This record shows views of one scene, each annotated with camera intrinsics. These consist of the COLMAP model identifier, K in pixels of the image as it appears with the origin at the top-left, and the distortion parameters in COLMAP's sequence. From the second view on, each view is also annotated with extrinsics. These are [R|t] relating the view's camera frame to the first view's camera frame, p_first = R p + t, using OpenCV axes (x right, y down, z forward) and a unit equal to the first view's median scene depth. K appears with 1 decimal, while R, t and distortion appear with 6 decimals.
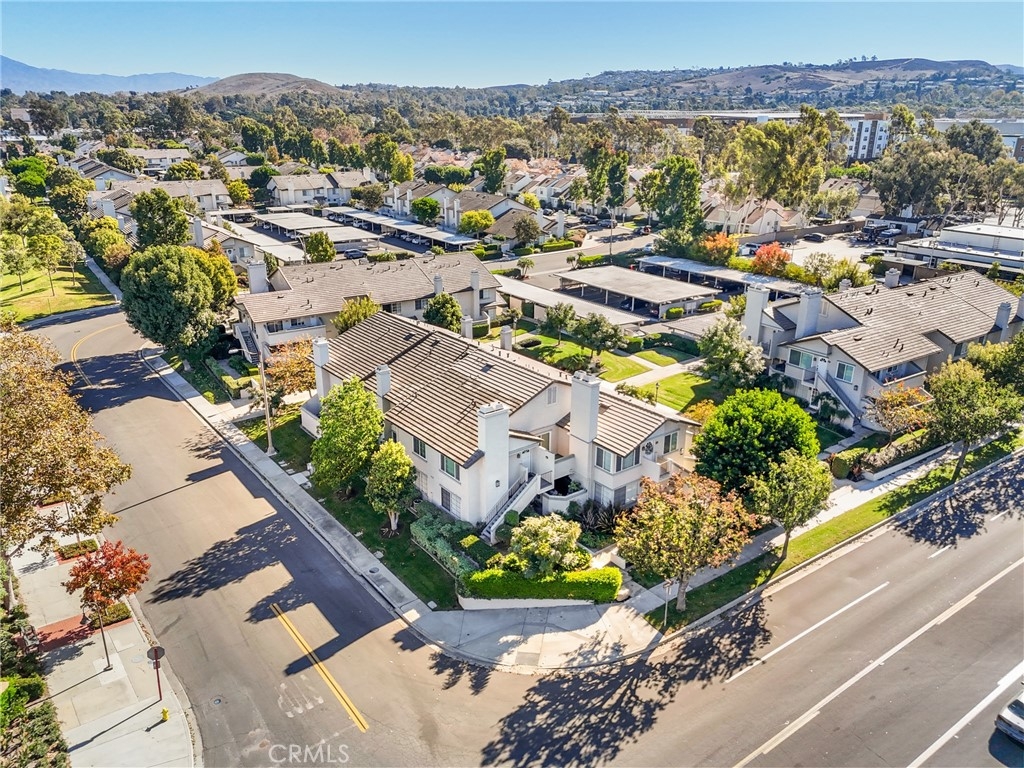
lens RADIAL K [[772.9, 0, 512.0], [0, 772.9, 384.0], [0, 0, 1]] dist [0.029929, -0.006319]
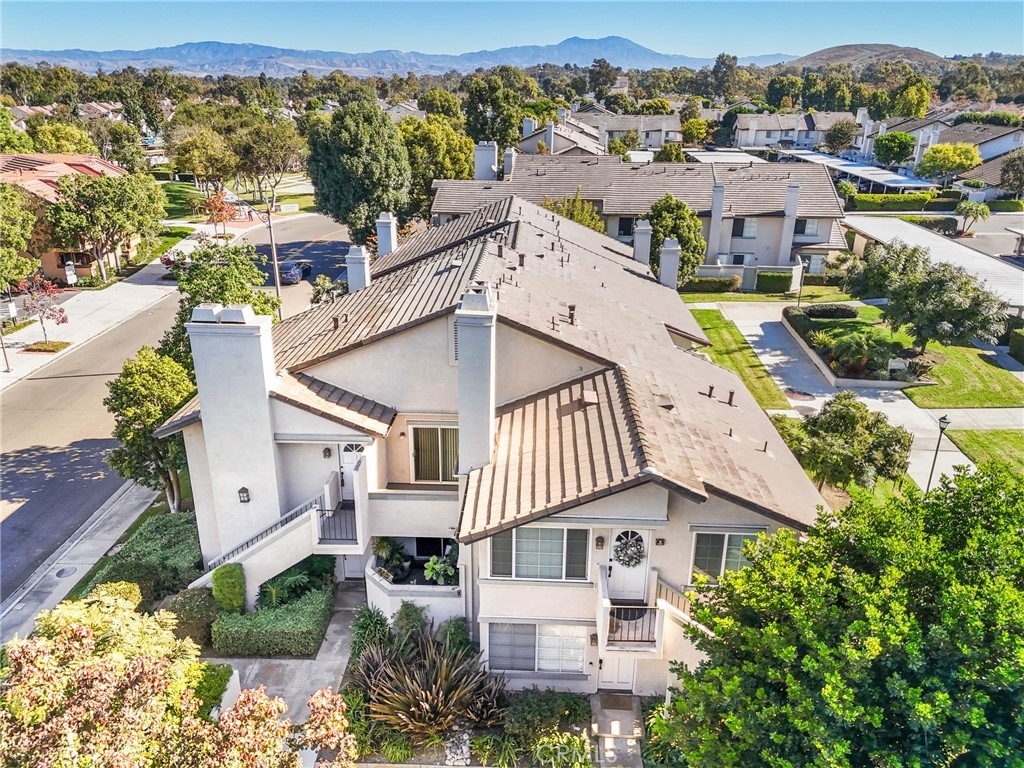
lens RADIAL K [[772.9, 0, 512.0], [0, 772.9, 384.0], [0, 0, 1]] dist [0.029929, -0.006319]
pose [[0.764149, 0.229976, -0.602650, 0.103393], [-0.220403, 0.971143, 0.091128, -0.001363], [0.606217, 0.063190, 0.792785, 0.223595]]
